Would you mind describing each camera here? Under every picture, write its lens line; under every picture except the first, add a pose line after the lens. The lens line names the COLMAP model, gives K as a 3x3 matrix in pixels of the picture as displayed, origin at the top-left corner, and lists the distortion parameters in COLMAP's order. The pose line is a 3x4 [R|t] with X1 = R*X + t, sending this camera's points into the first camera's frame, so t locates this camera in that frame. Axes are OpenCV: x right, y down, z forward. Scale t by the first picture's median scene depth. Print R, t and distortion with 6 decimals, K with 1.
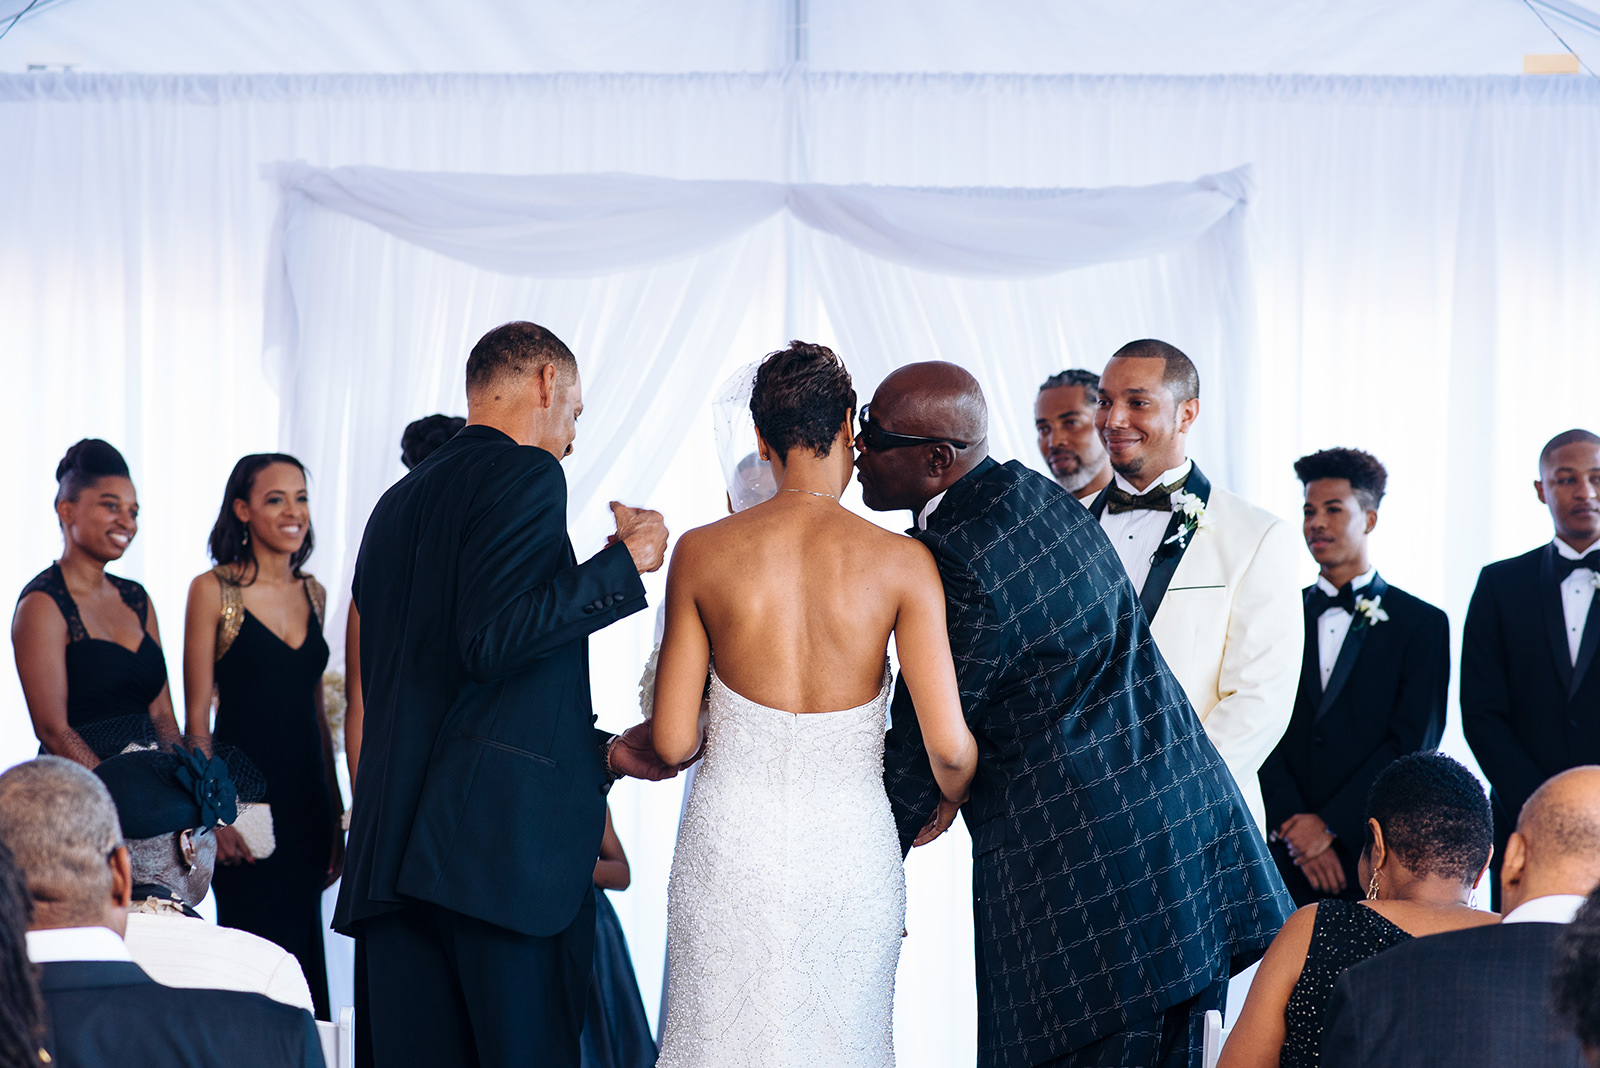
lens RADIAL K [[3882.7, 0, 768.7], [0, 3882.7, 534.0], [0, 0, 1]] dist [0.056803, 0.345033]
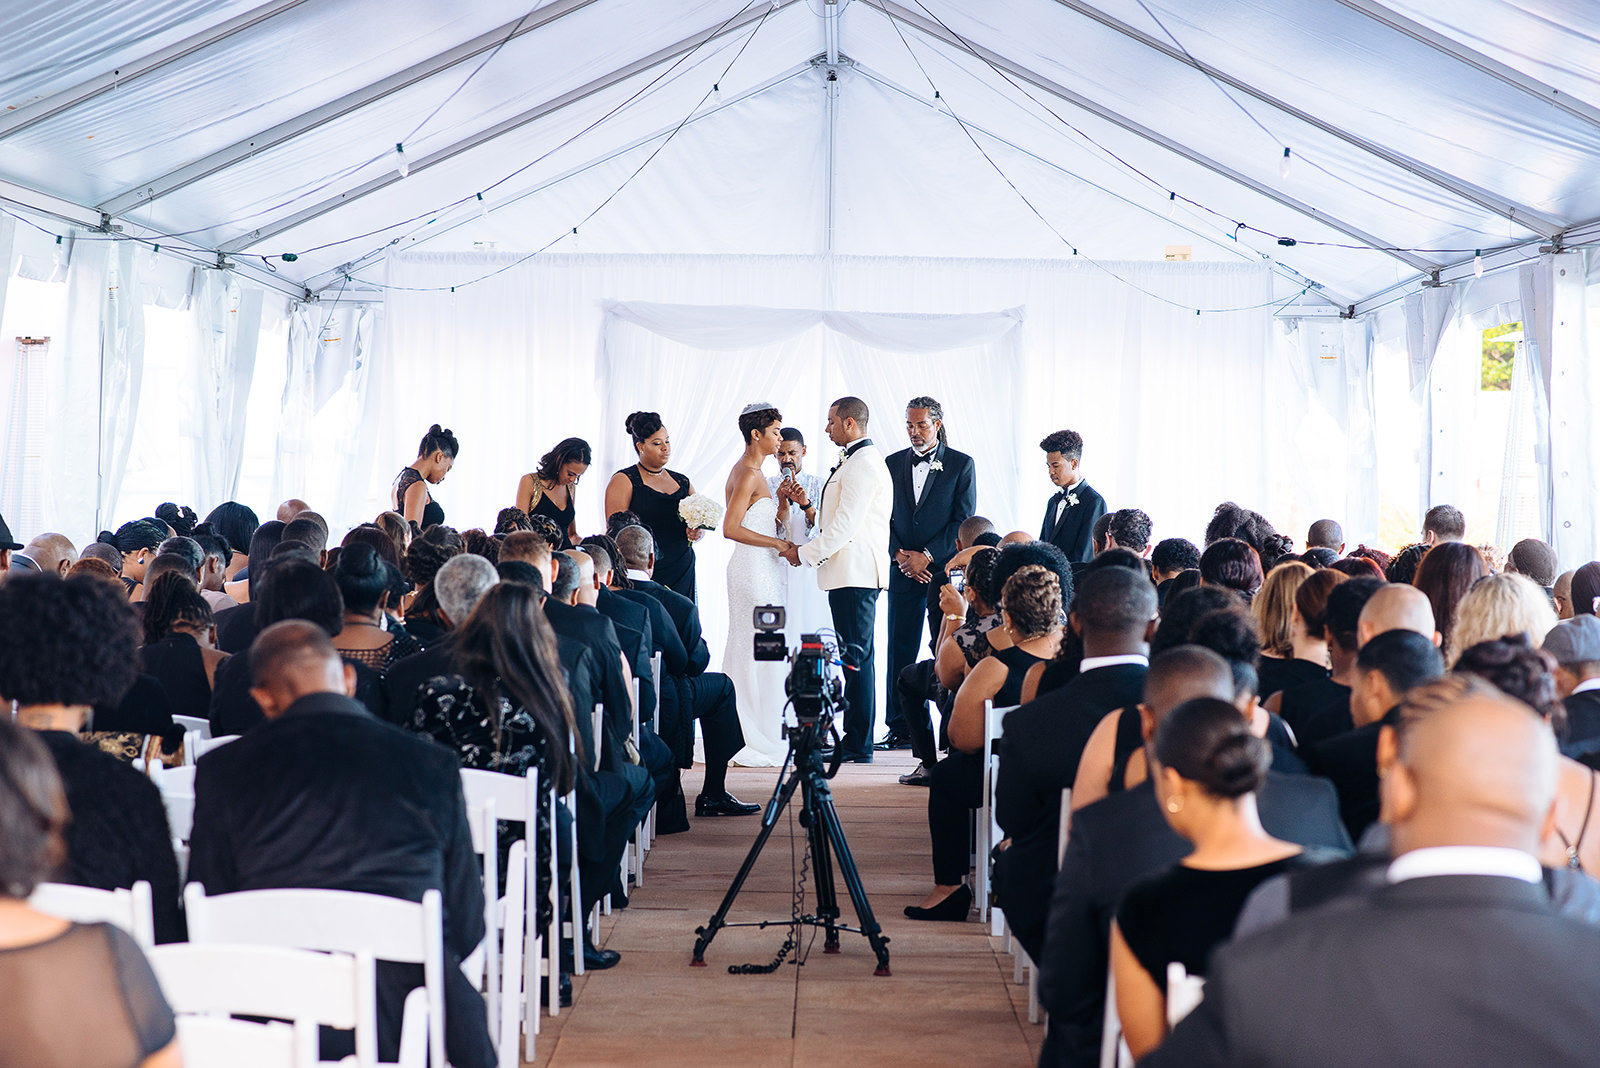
lens RADIAL K [[3882.7, 0, 768.7], [0, 3882.7, 534.0], [0, 0, 1]] dist [0.056803, 0.345033]
pose [[0.999832, 0.014432, -0.011265, 0.000387], [-0.014235, 0.999748, 0.017367, 0.002491], [0.011512, -0.017203, 0.999786, -1.267845]]
